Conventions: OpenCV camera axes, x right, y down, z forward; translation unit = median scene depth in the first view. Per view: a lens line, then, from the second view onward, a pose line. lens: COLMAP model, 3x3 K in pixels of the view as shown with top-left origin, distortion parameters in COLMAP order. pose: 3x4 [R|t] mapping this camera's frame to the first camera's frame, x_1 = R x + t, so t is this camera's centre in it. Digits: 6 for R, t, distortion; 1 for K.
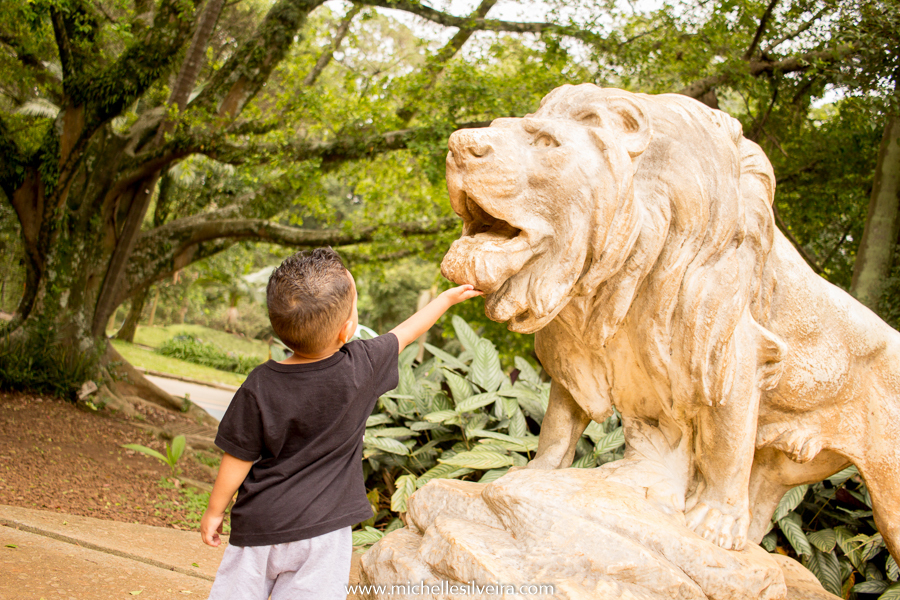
lens RADIAL K [[1010.7, 0, 450.0], [0, 1010.7, 300.0], [0, 0, 1]] dist [-0.087169, 0.026517]
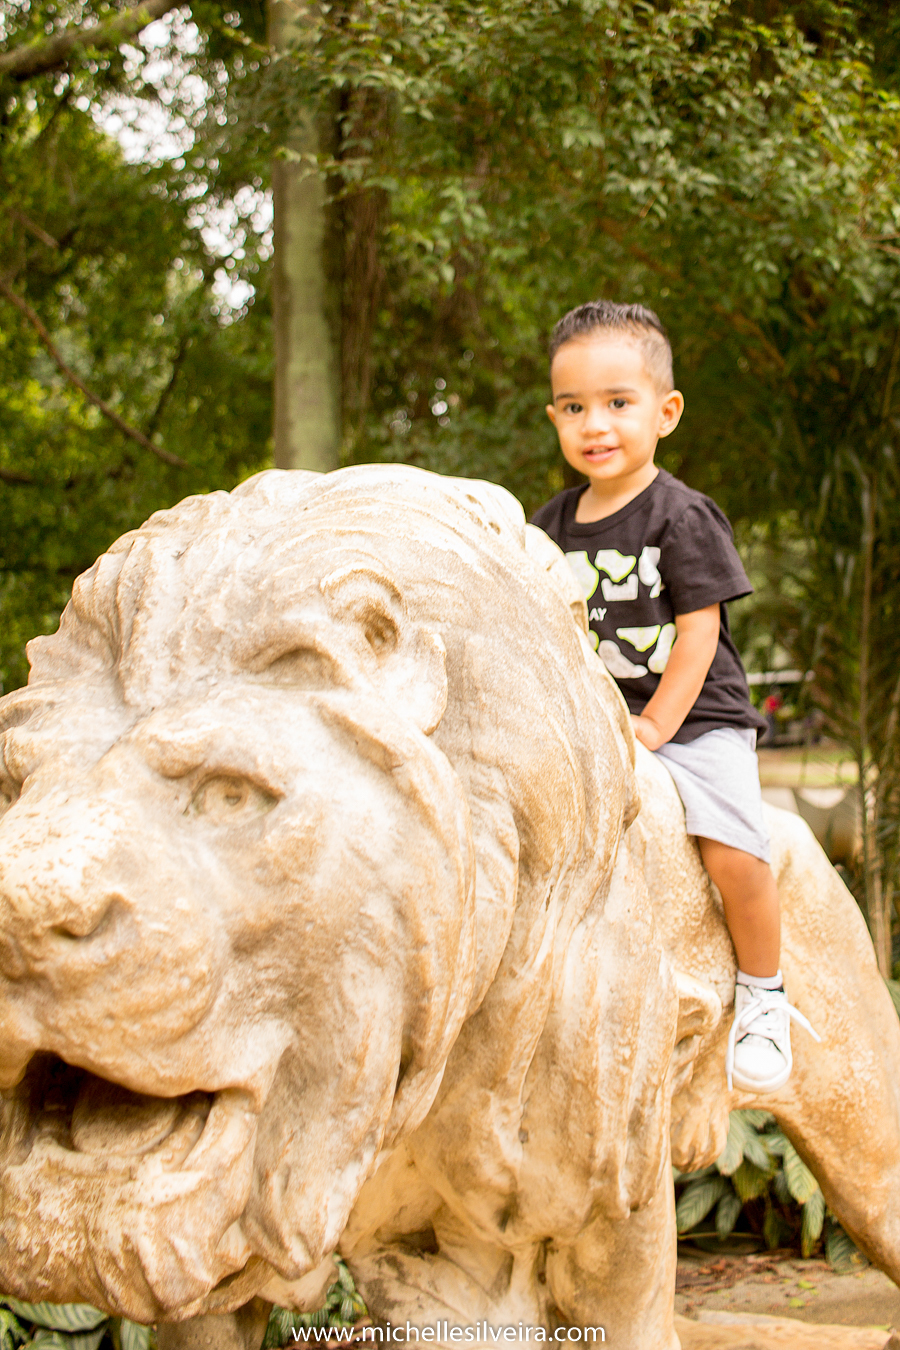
lens RADIAL K [[1886.9, 0, 543.6], [0, 1886.9, 515.8], [0, 0, 1]] dist [-0.135125, 0.172634]
pose [[0.787334, -0.222650, 0.574919, -0.138766], [0.195094, 0.974569, 0.110248, -0.269584], [-0.584845, 0.025361, 0.810749, 0.426587]]
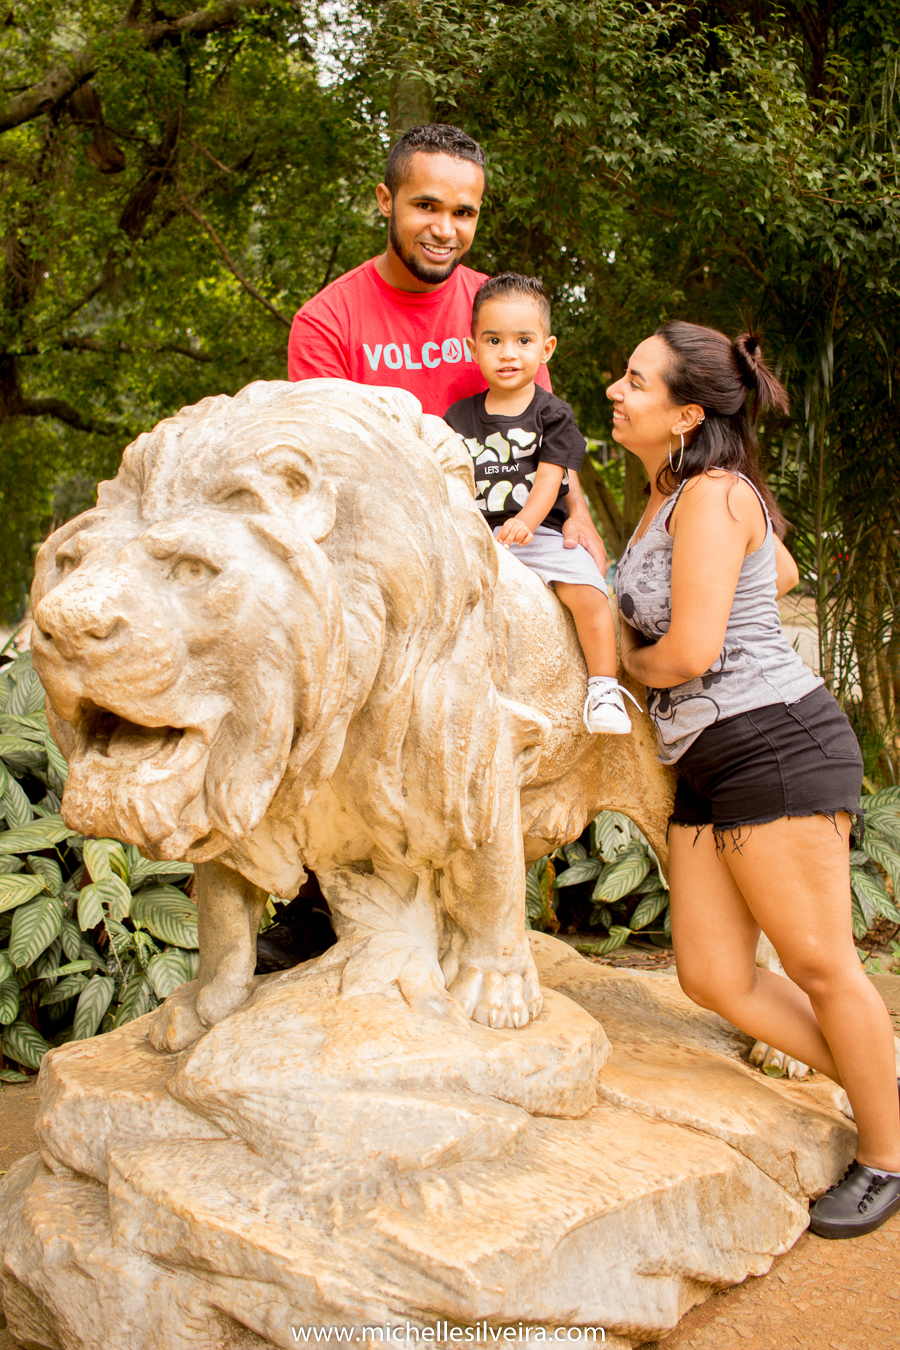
lens RADIAL K [[1625.0, 0, 425.1], [0, 1625.0, 620.9], [0, 0, 1]] dist [-0.158413, 0.251458]
pose [[0.871385, -0.271442, 0.408665, -0.165386], [0.195139, 0.956030, 0.218922, -0.285590], [-0.450121, -0.111018, 0.886040, 0.102768]]
